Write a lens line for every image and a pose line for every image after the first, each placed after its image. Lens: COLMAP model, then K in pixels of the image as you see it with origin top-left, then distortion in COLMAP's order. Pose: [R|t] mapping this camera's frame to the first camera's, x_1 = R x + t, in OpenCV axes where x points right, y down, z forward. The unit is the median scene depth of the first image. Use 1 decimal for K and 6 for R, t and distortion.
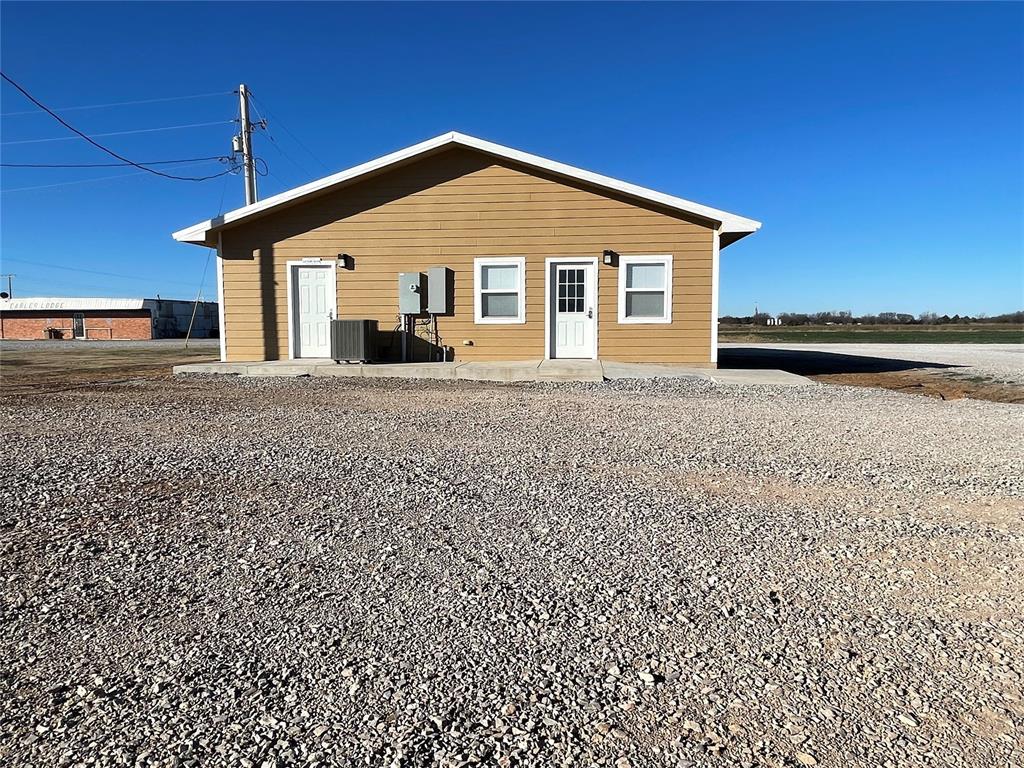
lens RADIAL K [[733.9, 0, 512.0], [0, 733.9, 384.0], [0, 0, 1]] dist [-0.006058, -0.007167]
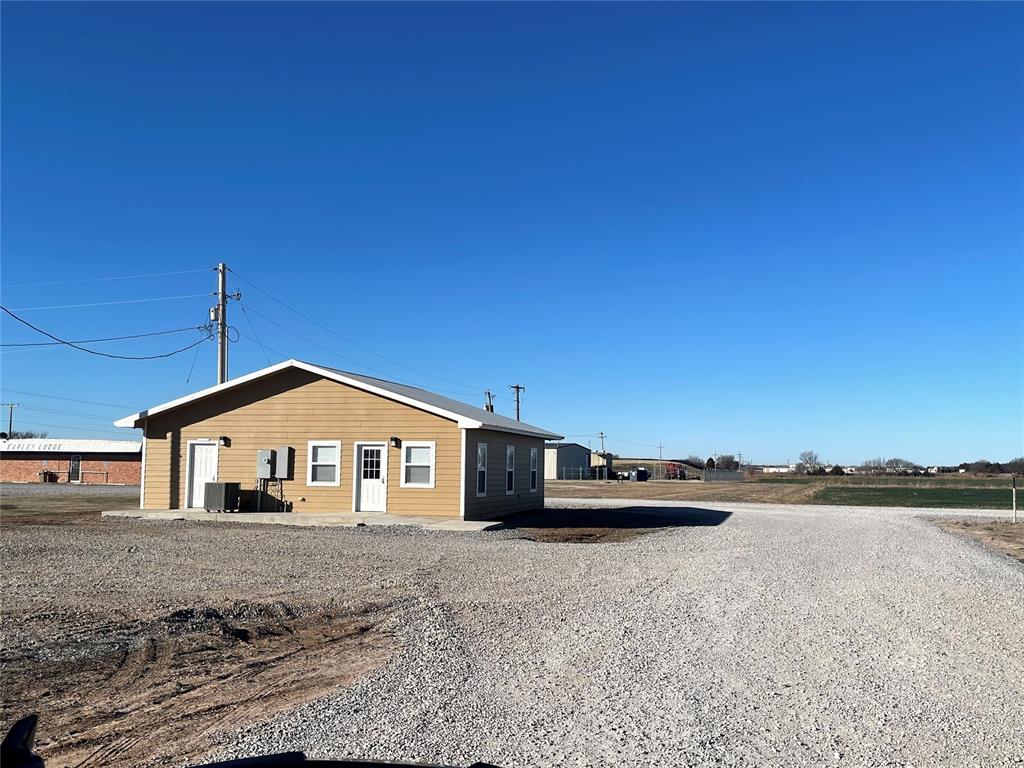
lens RADIAL K [[963.6, 0, 512.0], [0, 963.6, 384.0], [0, 0, 1]] dist [0.008704, -0.006849]
pose [[0.992831, 0.003541, -0.119478, 0.575371], [-0.023429, 0.985936, -0.165473, 0.024335], [0.117212, 0.167086, 0.978950, -0.840435]]
